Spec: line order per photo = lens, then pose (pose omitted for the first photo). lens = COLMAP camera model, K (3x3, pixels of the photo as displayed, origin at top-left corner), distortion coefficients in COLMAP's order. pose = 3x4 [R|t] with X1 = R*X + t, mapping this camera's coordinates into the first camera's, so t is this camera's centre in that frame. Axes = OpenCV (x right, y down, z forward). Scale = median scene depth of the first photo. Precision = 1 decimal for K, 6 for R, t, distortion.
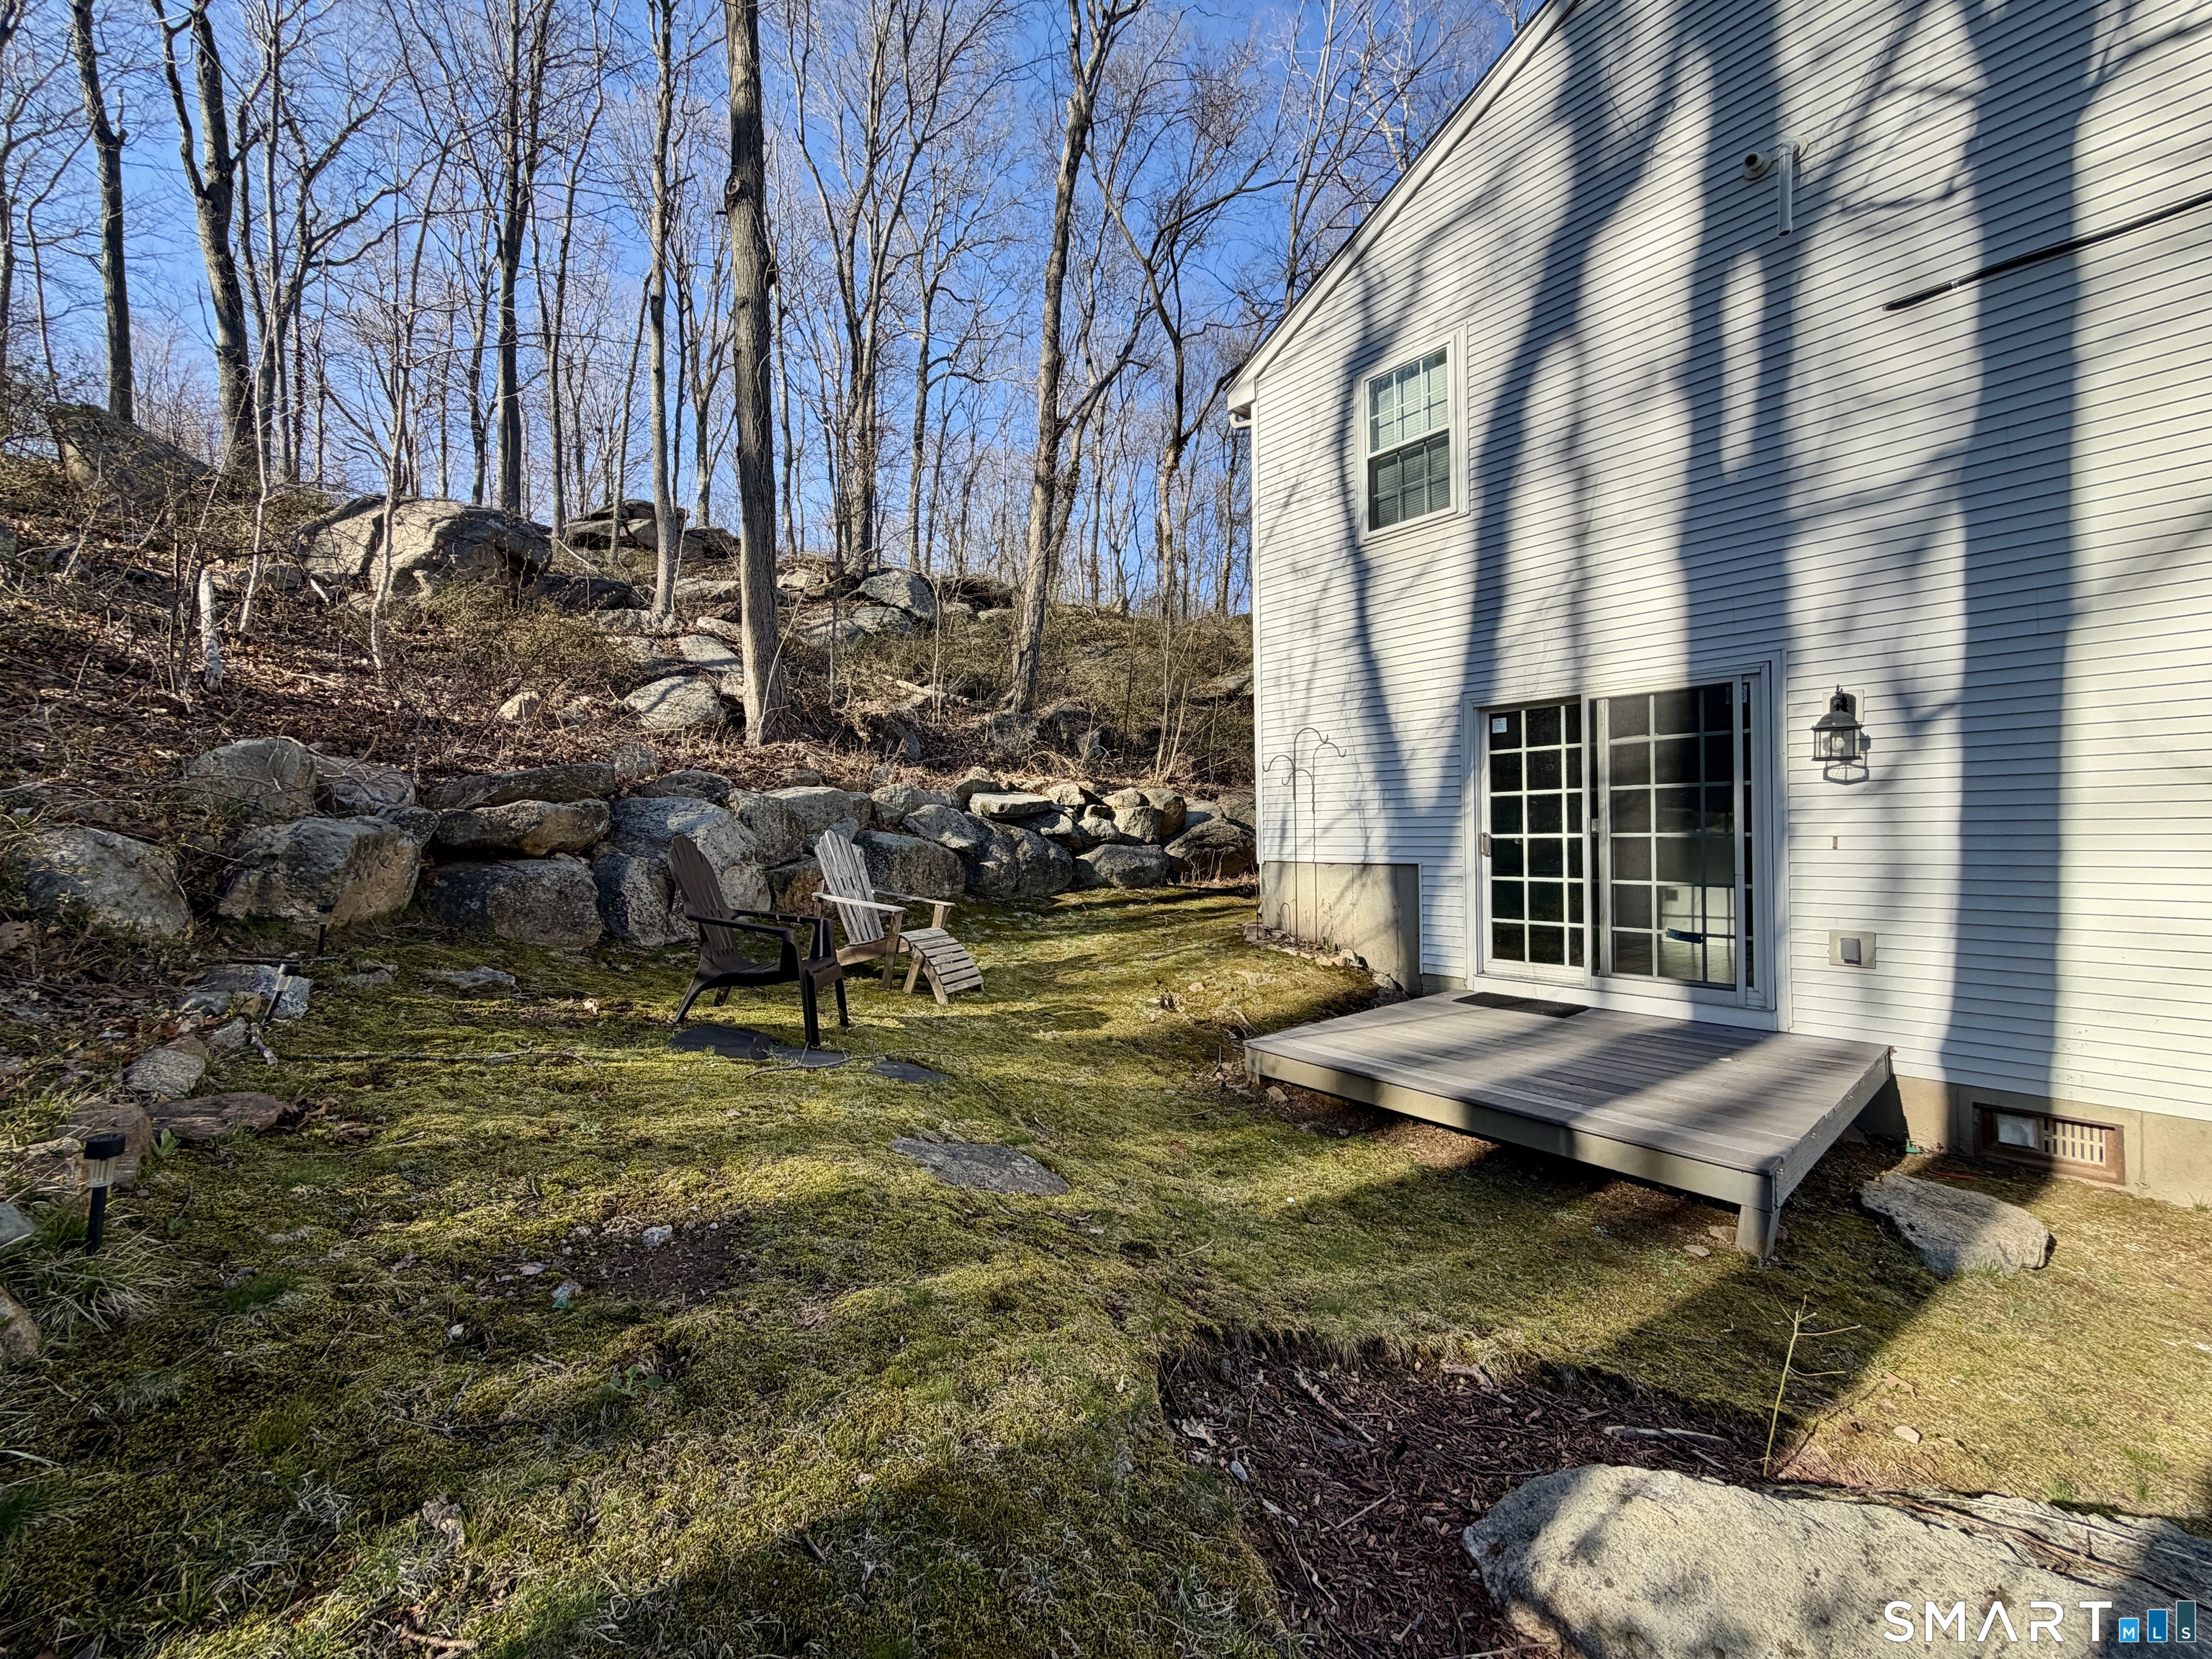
lens RADIAL K [[885.3, 0, 1102.2], [0, 885.3, 833.7], [0, 0, 1]] dist [0.000740, -0.000008]
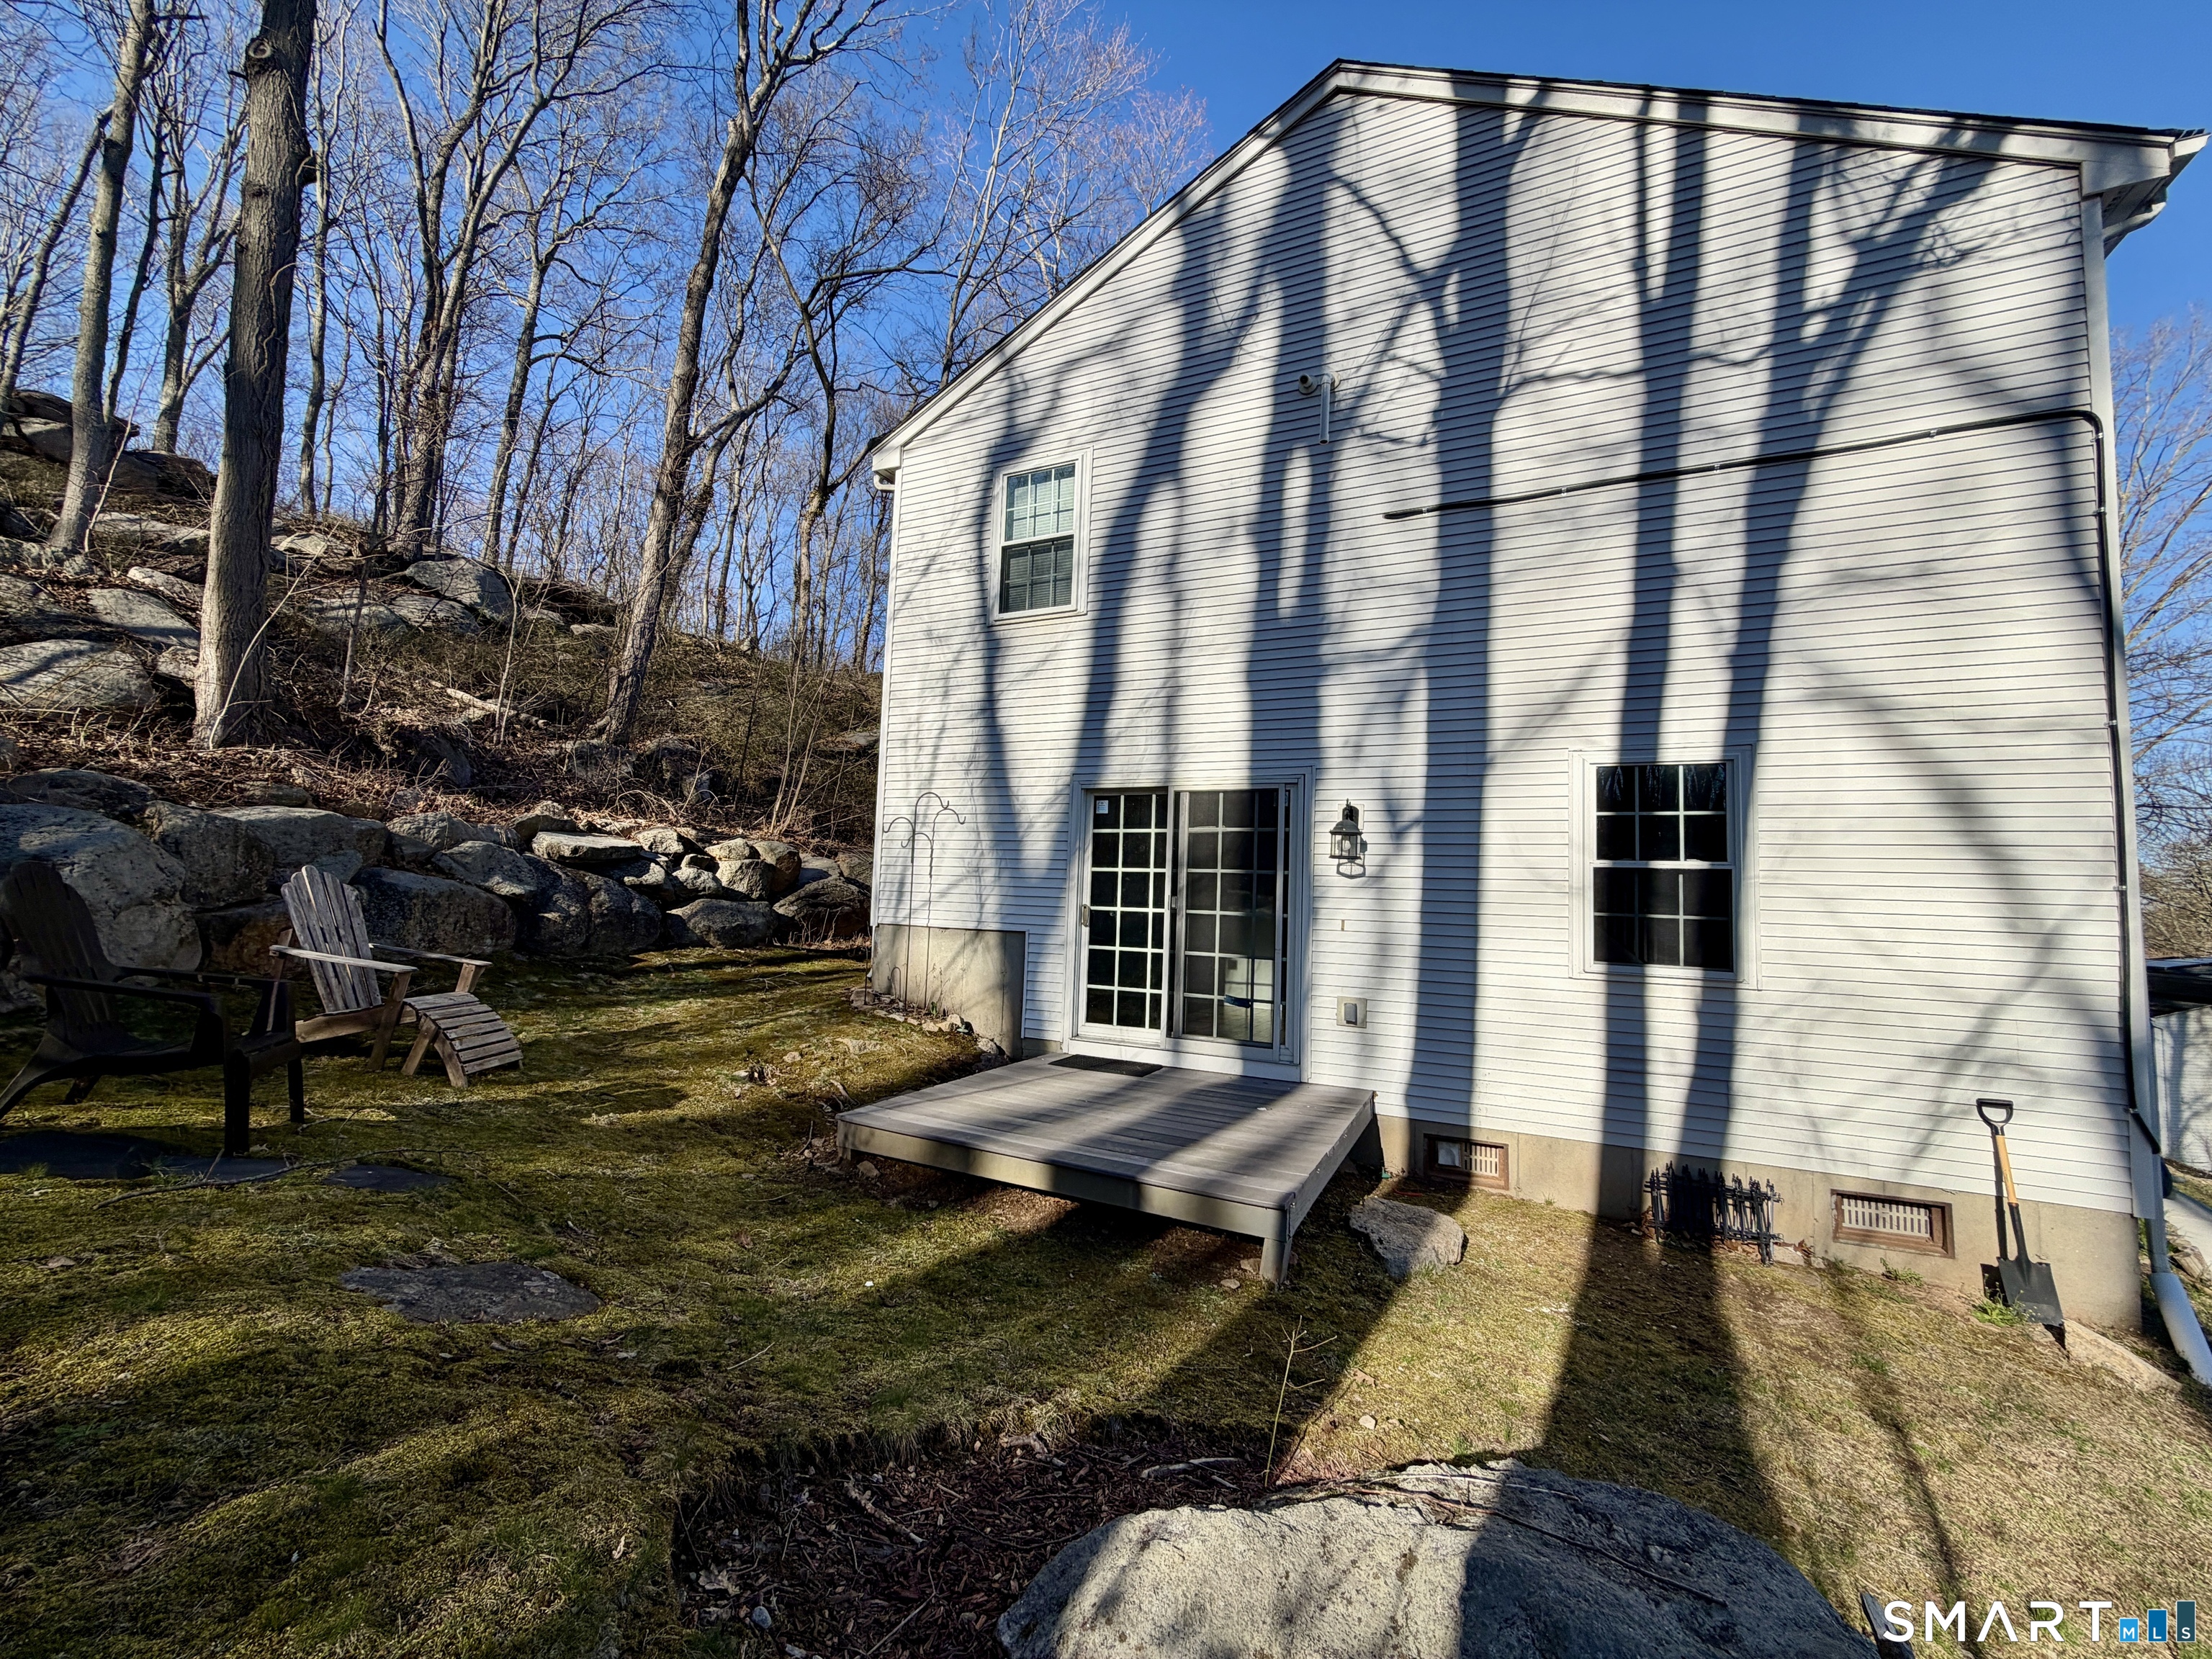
lens RADIAL K [[885.3, 0, 1107.2], [0, 885.3, 832.8], [0, 0, 1]] dist [0.000740, -0.000008]
pose [[0.911634, 0.075449, 0.404018, 0.015323], [-0.046901, 0.995682, -0.080111, -0.003056], [-0.408318, 0.054083, 0.911236, 0.001578]]
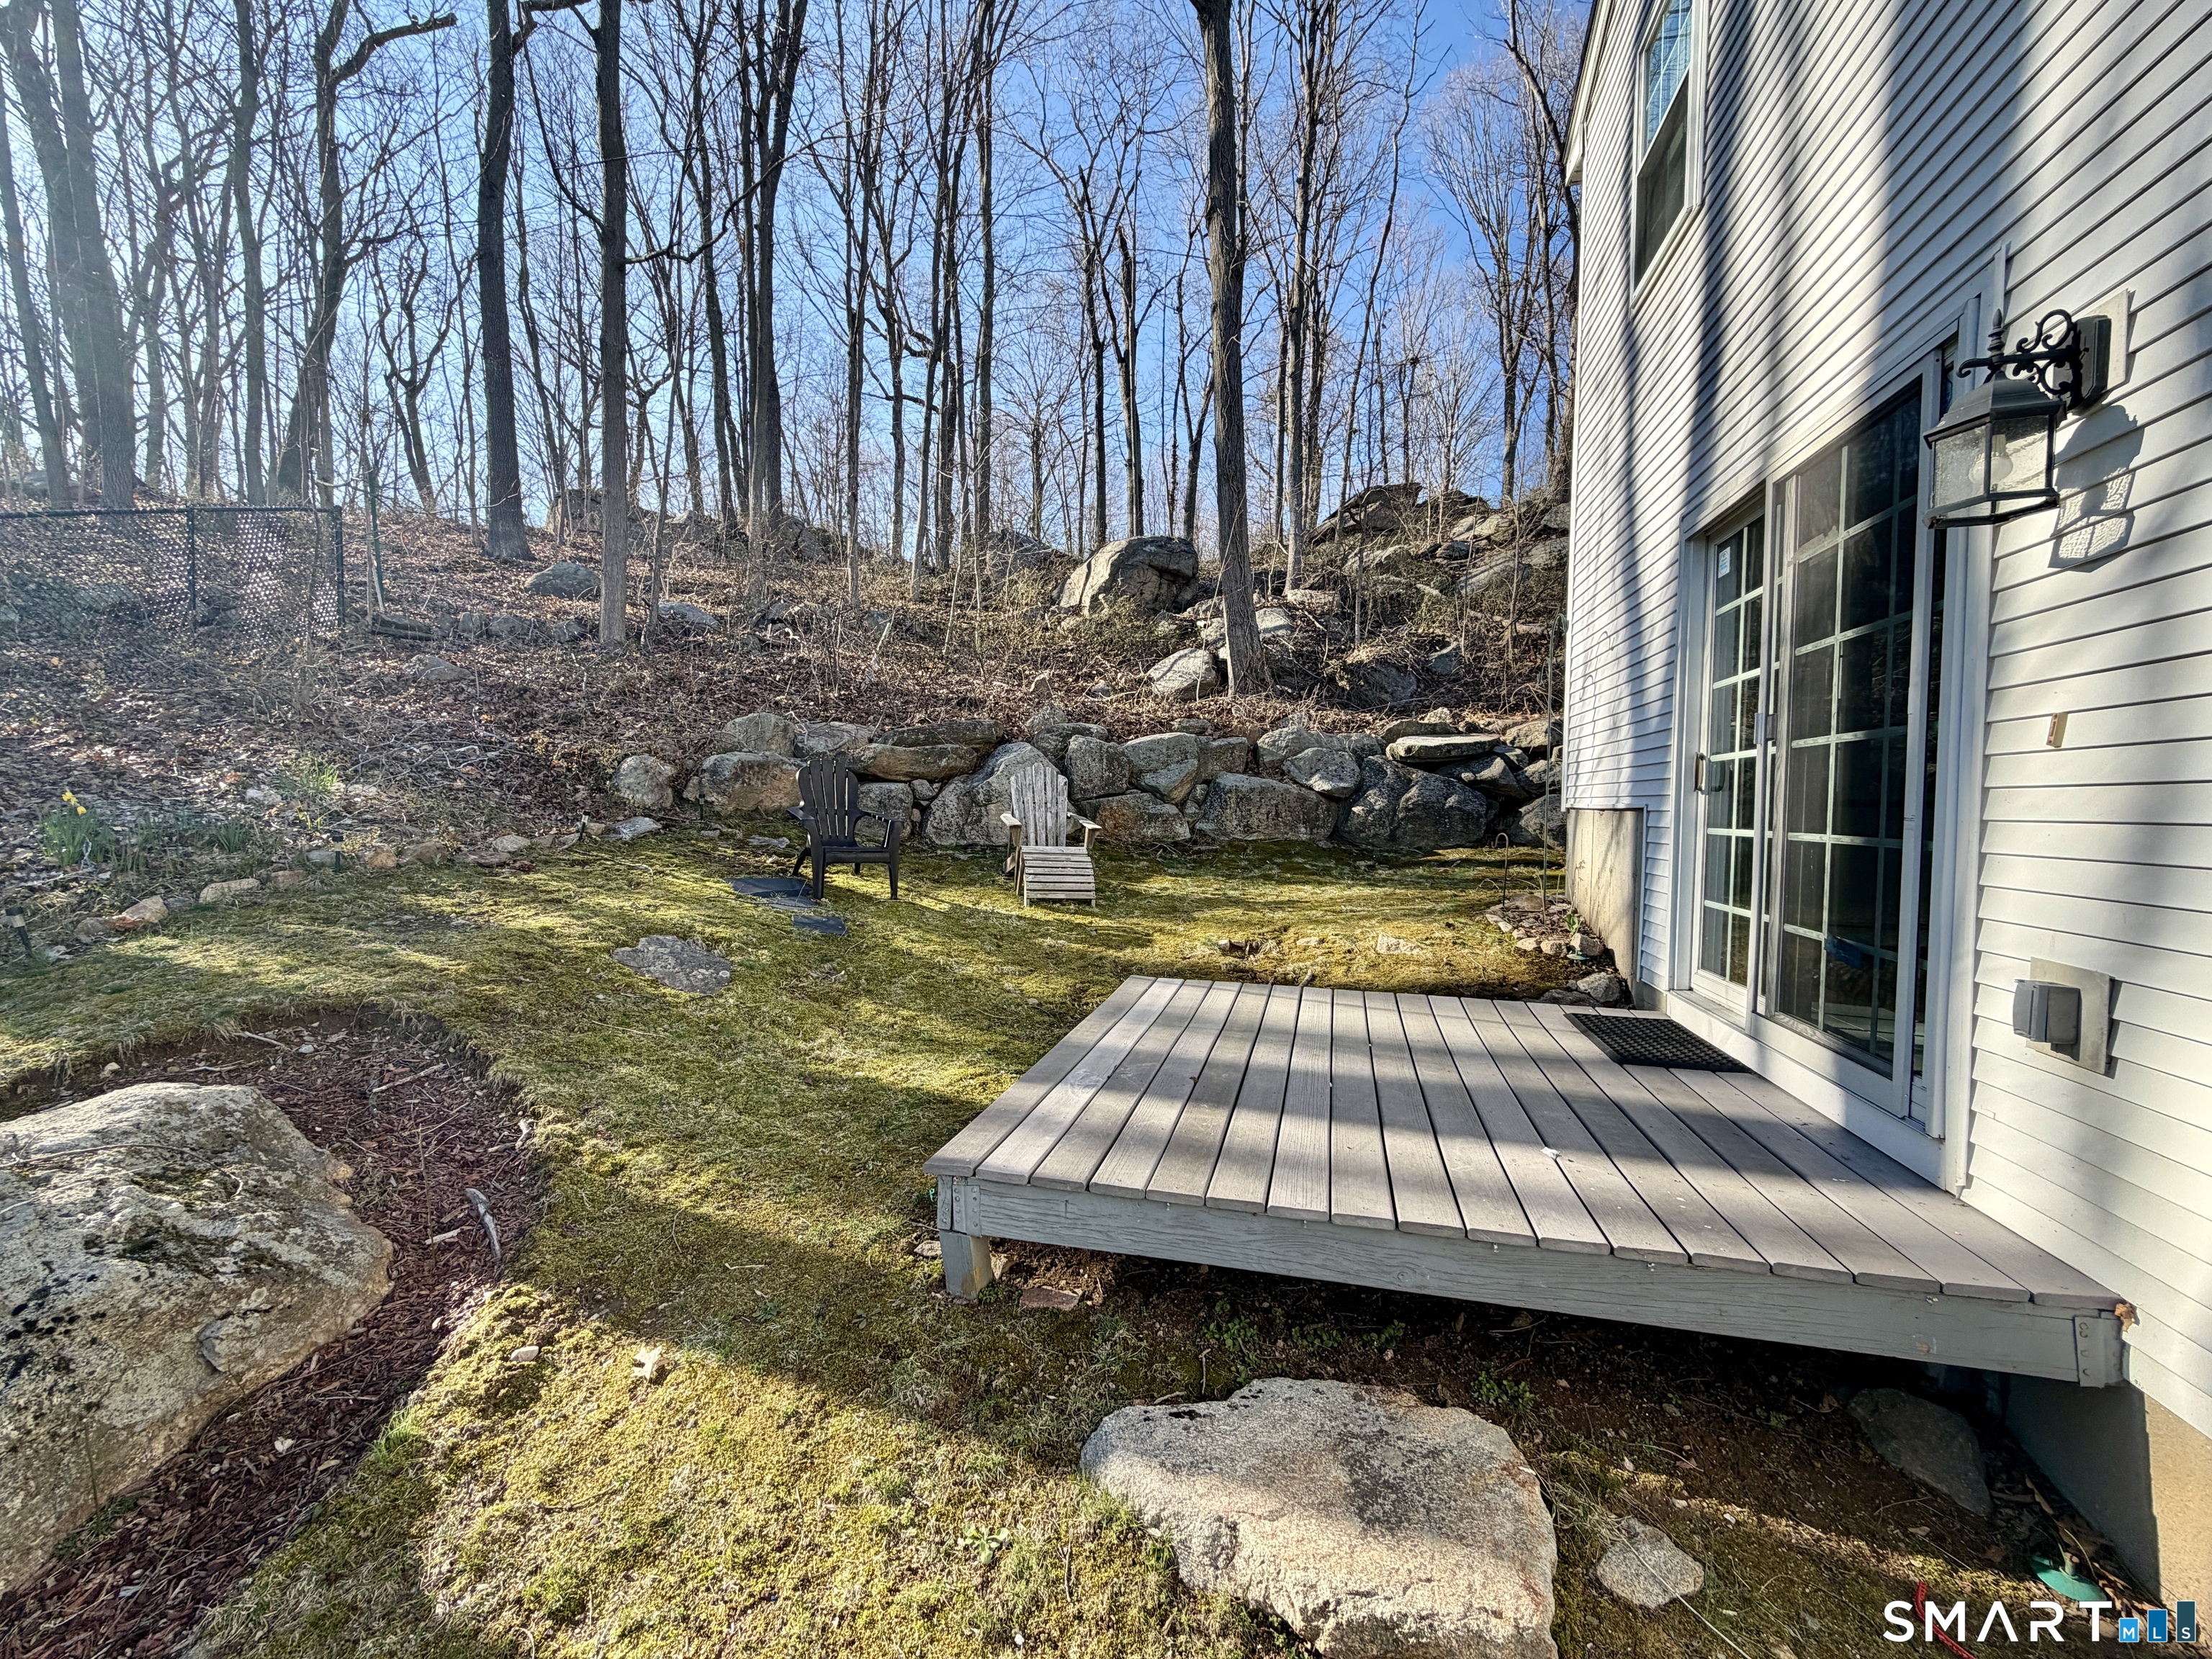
lens RADIAL K [[885.3, 0, 1104.3], [0, 885.3, 835.2], [0, 0, 1]] dist [0.000740, -0.000008]
pose [[0.570563, 0.049656, -0.819751, 0.767962], [-0.021708, 0.998734, 0.045388, 0.039127], [0.820967, -0.008102, 0.570918, 0.381928]]
